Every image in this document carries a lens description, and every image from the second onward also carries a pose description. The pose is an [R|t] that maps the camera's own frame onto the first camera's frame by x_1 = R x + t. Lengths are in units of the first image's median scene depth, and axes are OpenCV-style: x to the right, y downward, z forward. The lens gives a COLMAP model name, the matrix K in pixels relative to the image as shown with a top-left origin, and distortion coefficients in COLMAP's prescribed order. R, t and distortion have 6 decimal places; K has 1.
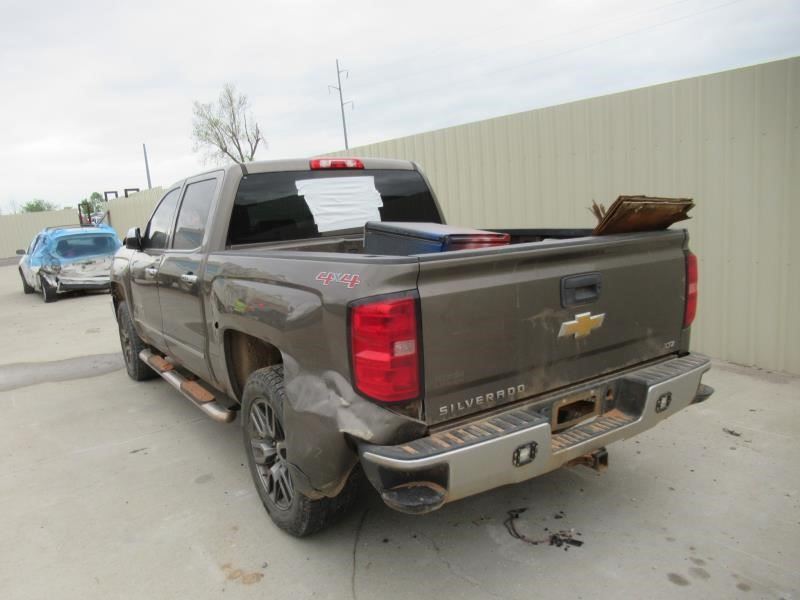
lens RADIAL K [[619.1, 0, 400.0], [0, 619.1, 300.0], [0, 0, 1]] dist [0.001434, -0.182623]
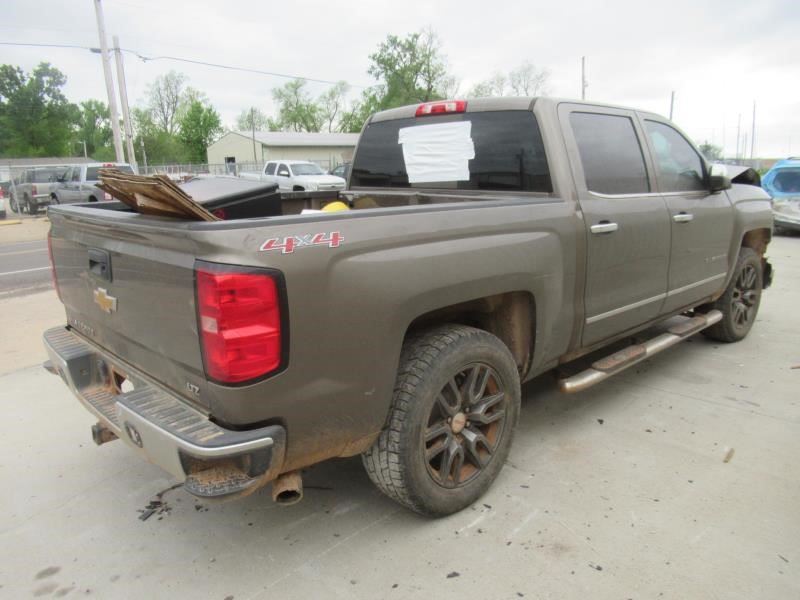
lens RADIAL K [[624.9, 0, 400.0], [0, 624.9, 300.0], [0, 0, 1]] dist [-0.076635, -0.008566]
pose [[0.163919, 0.271150, -0.948477, 1.146398], [-0.143600, 0.957799, 0.248998, -0.238487], [0.975966, 0.095386, 0.195938, 1.117976]]
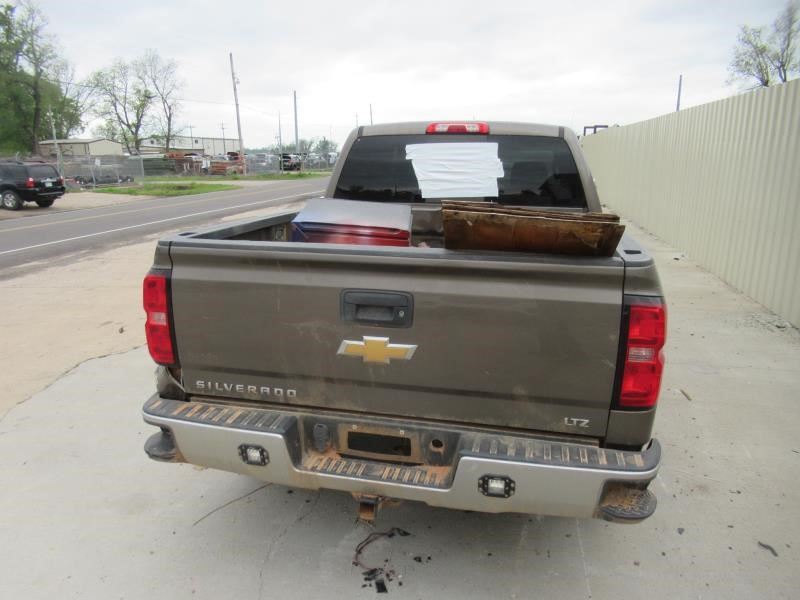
lens RADIAL K [[620.9, 0, 400.0], [0, 620.9, 300.0], [0, 0, 1]] dist [-0.029942, 0.000386]
pose [[0.683831, 0.228107, -0.693067, 0.785908], [-0.155251, 0.973612, 0.167259, -0.152966], [0.712932, -0.006778, 0.701200, 0.378432]]
